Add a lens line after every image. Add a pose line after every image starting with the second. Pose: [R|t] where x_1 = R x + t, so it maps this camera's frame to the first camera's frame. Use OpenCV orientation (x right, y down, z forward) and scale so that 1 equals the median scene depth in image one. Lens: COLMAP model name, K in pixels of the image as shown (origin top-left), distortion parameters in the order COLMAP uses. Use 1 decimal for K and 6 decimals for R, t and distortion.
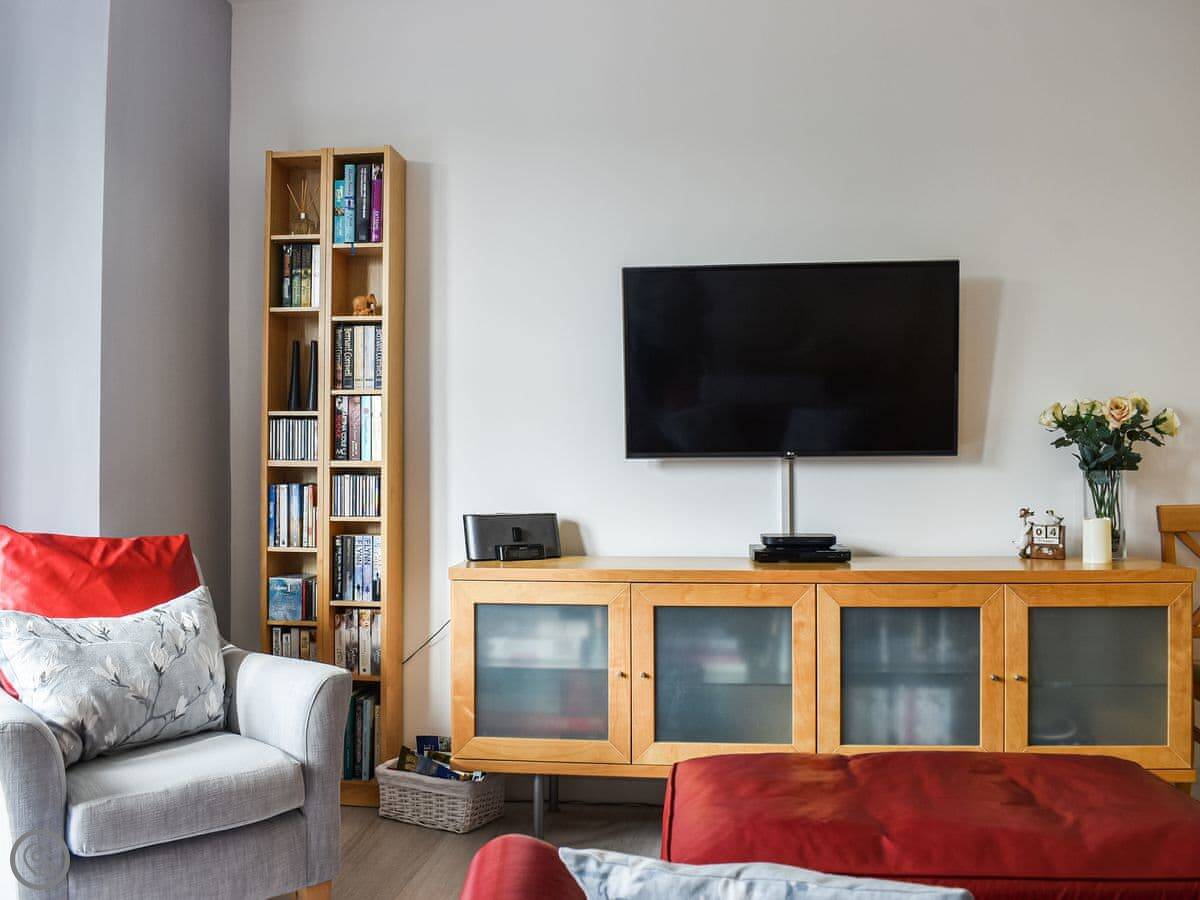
lens RADIAL K [[1062.4, 0, 597.3], [0, 1062.4, 442.4], [0, 0, 1]] dist [-0.091517, 0.010376]
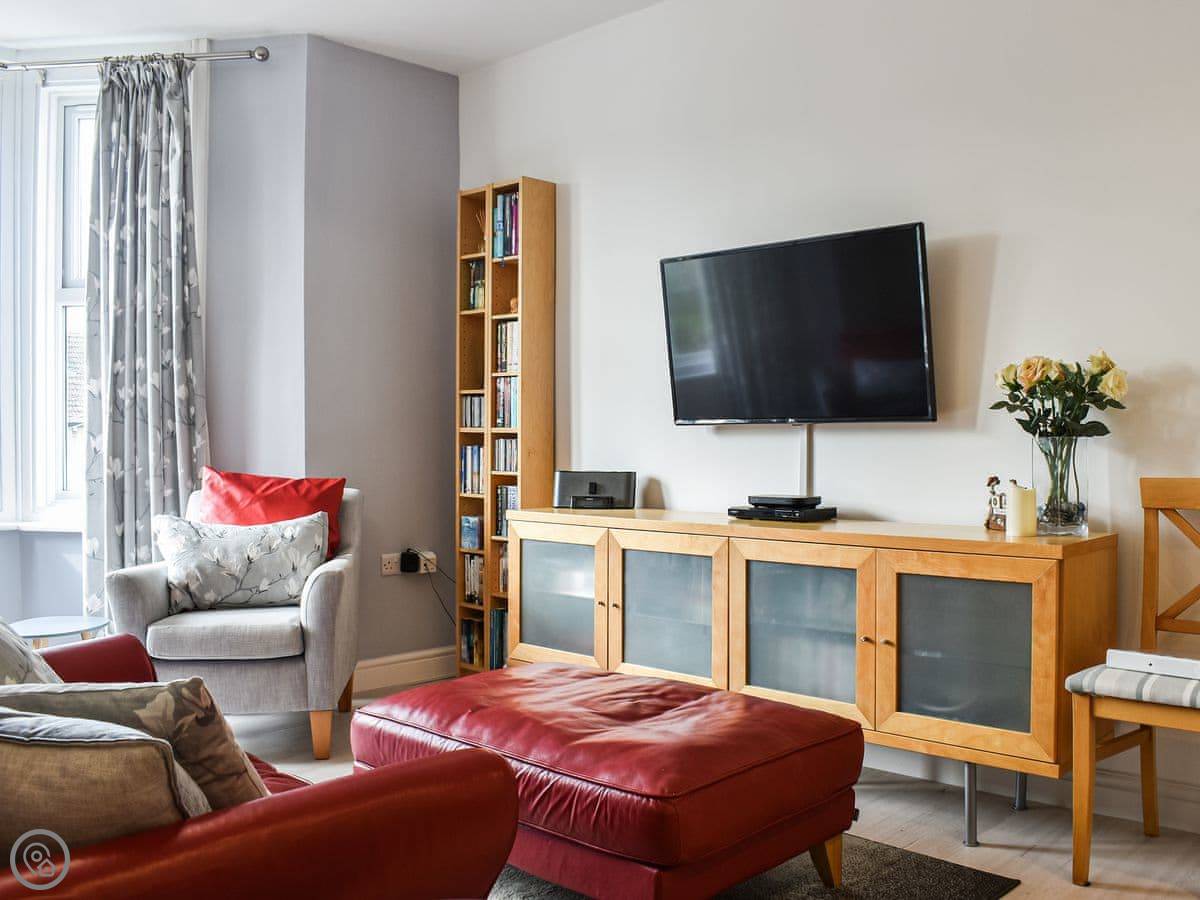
lens RADIAL K [[1073.6, 0, 610.3], [0, 1073.6, 458.5], [0, 0, 1]] dist [-0.085585, -0.002677]
pose [[0.814823, 0.015298, -0.579508, 0.647920], [0.006799, 0.999331, 0.035940, 0.009044], [0.579670, -0.033225, 0.814174, 0.013897]]
